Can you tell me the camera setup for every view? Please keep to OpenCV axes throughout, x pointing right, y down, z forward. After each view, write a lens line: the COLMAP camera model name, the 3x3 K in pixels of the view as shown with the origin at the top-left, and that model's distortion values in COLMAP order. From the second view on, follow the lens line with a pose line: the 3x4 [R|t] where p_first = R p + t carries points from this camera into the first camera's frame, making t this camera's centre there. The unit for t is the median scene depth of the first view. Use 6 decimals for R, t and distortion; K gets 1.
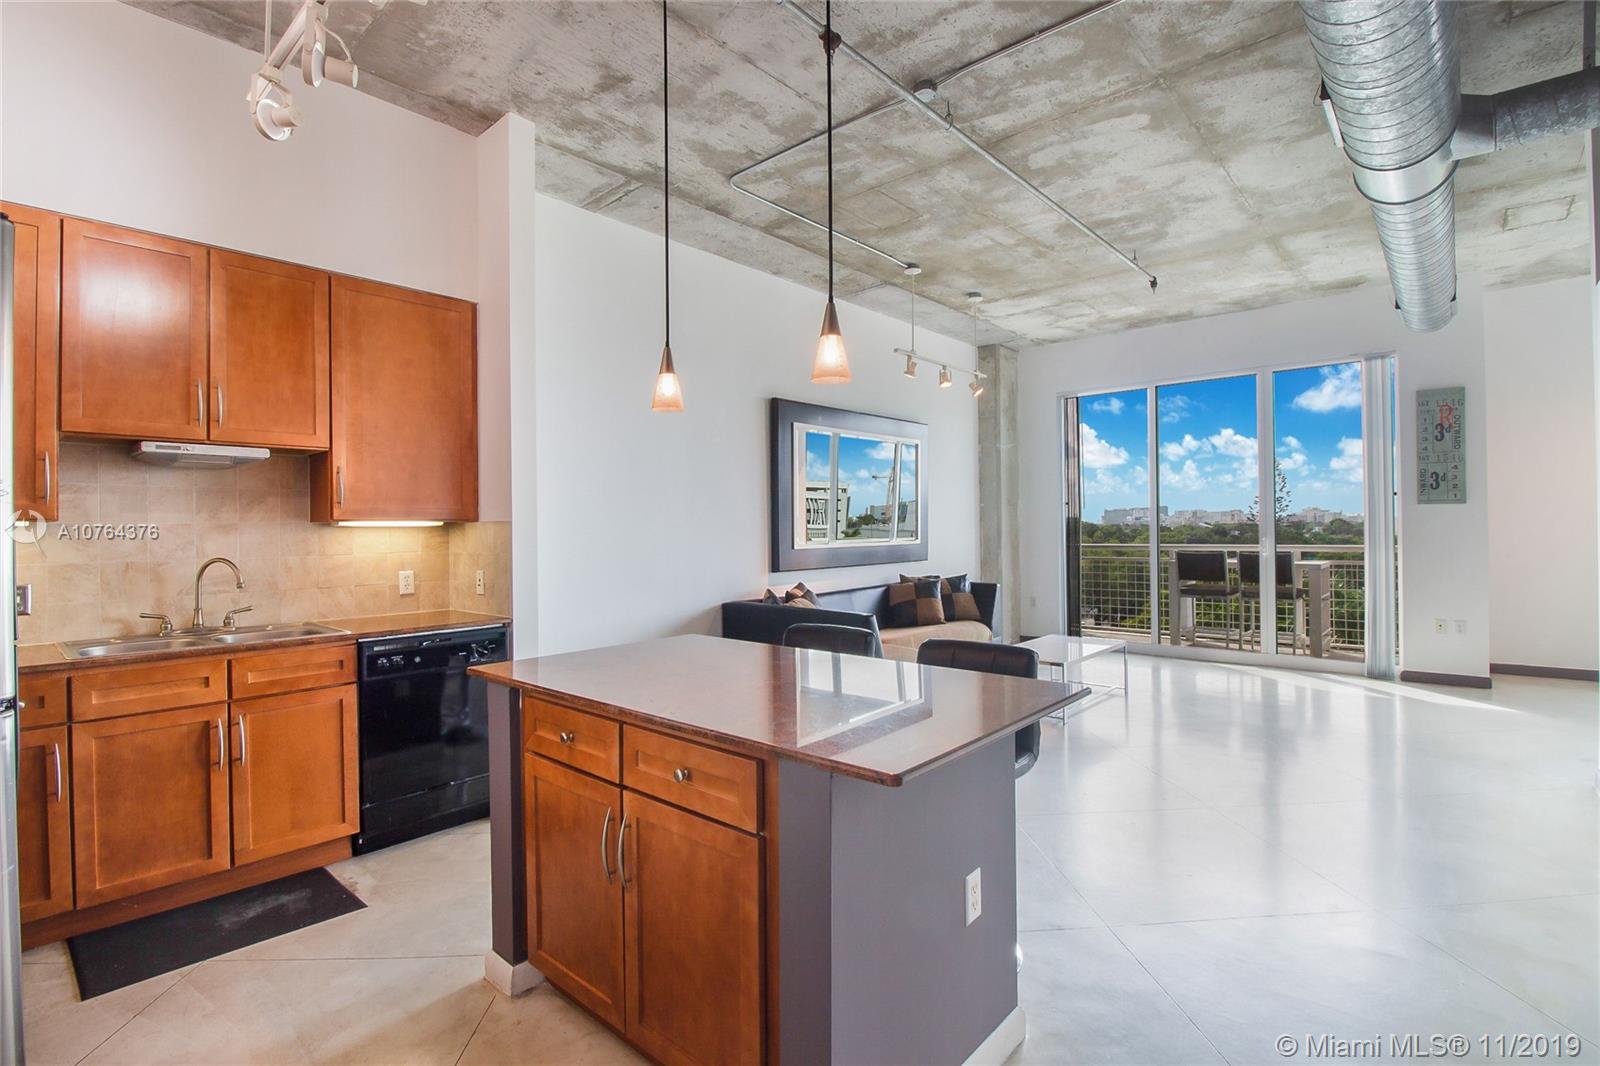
lens RADIAL K [[764.8, 0, 771.2], [0, 764.8, 544.1], [0, 0, 1]] dist [-0.001382, 0.000002]
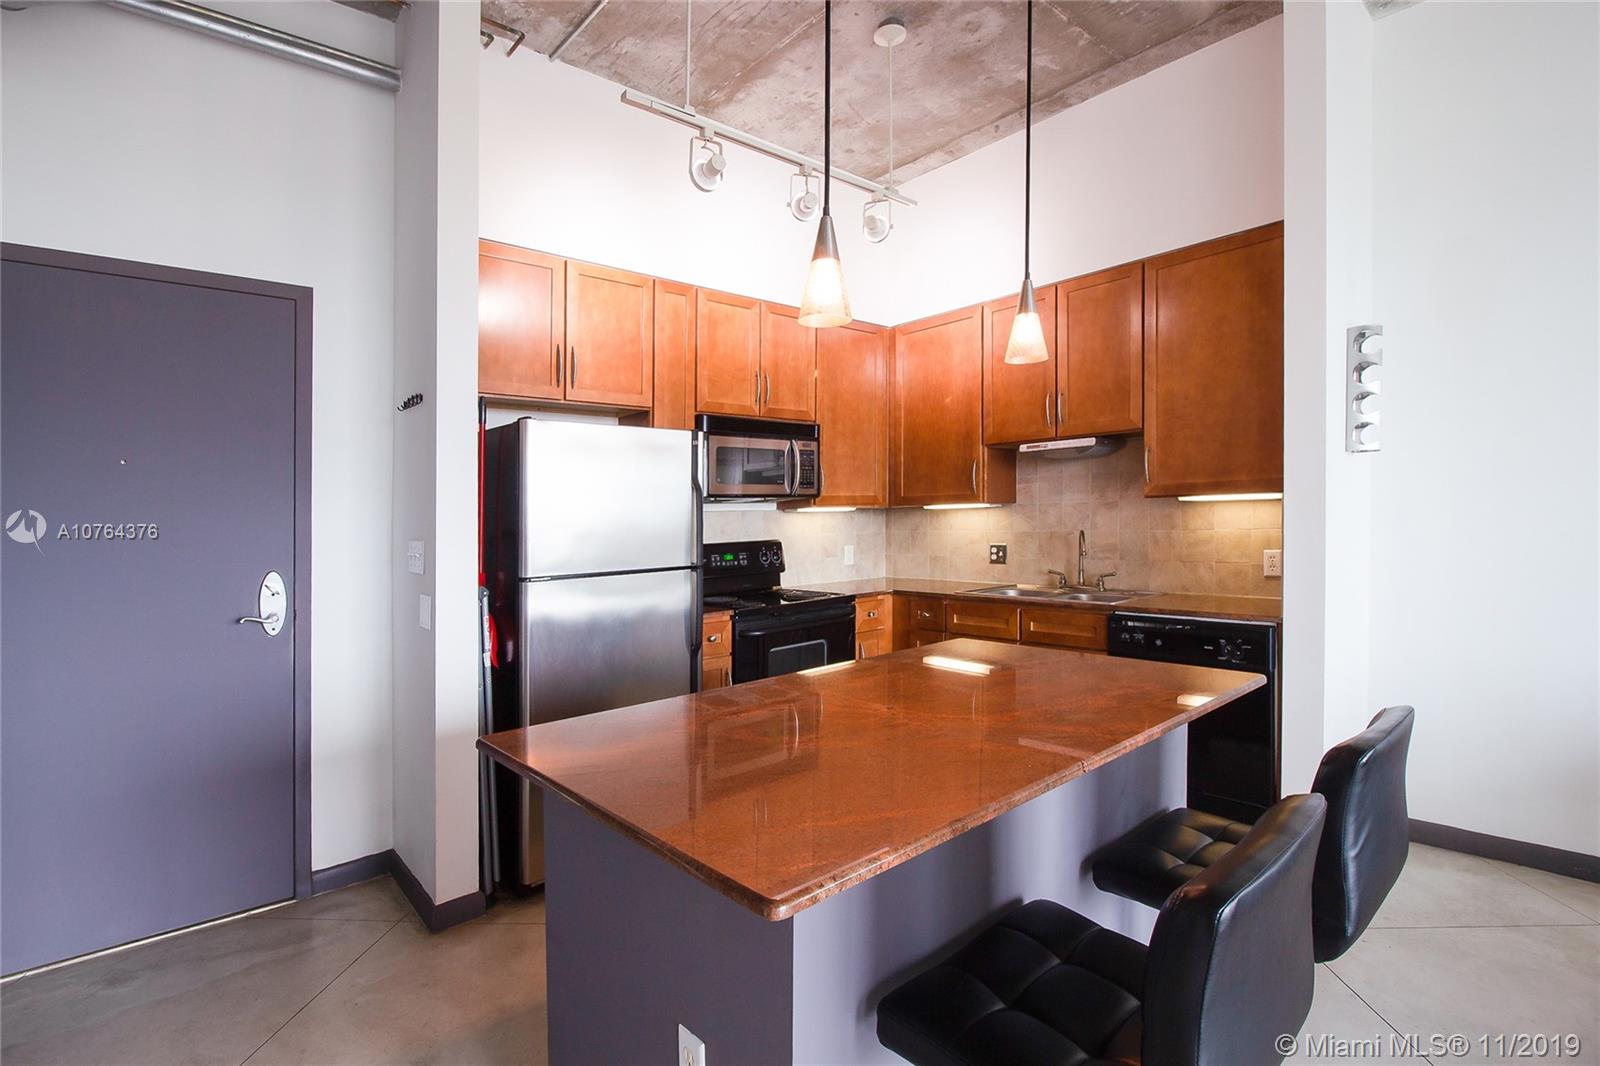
lens RADIAL K [[755.0, 0, 808.9], [0, 755.0, 524.9], [0, 0, 1]] dist [-0.008059, -0.000807]
pose [[-0.091131, 0.020721, -0.995623, 0.512242], [0.004654, 0.999781, 0.020381, -0.016364], [0.995828, -0.002776, -0.091208, 0.657292]]
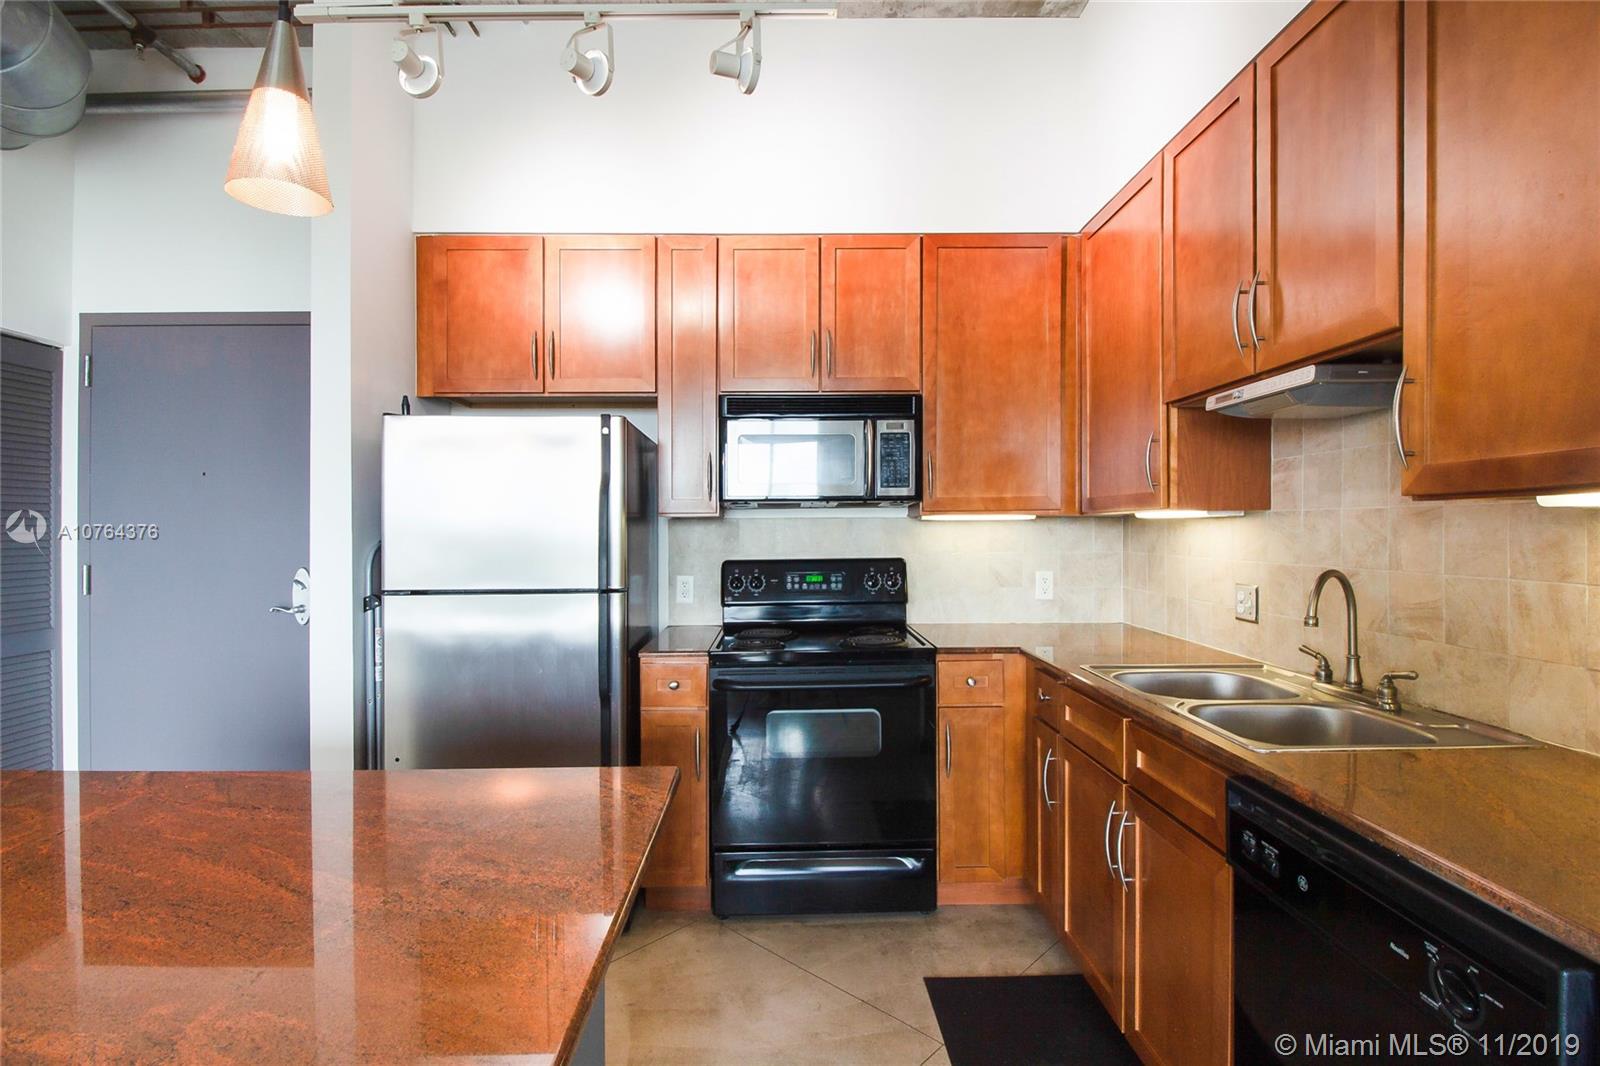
lens RADIAL K [[755.0, 0, 808.9], [0, 755.0, 524.9], [0, 0, 1]] dist [-0.008059, -0.000807]
pose [[-0.714942, 0.009699, -0.699116, -0.055291], [-0.002737, 0.999857, 0.016671, -0.022360], [0.699178, 0.013832, -0.714814, 1.101068]]
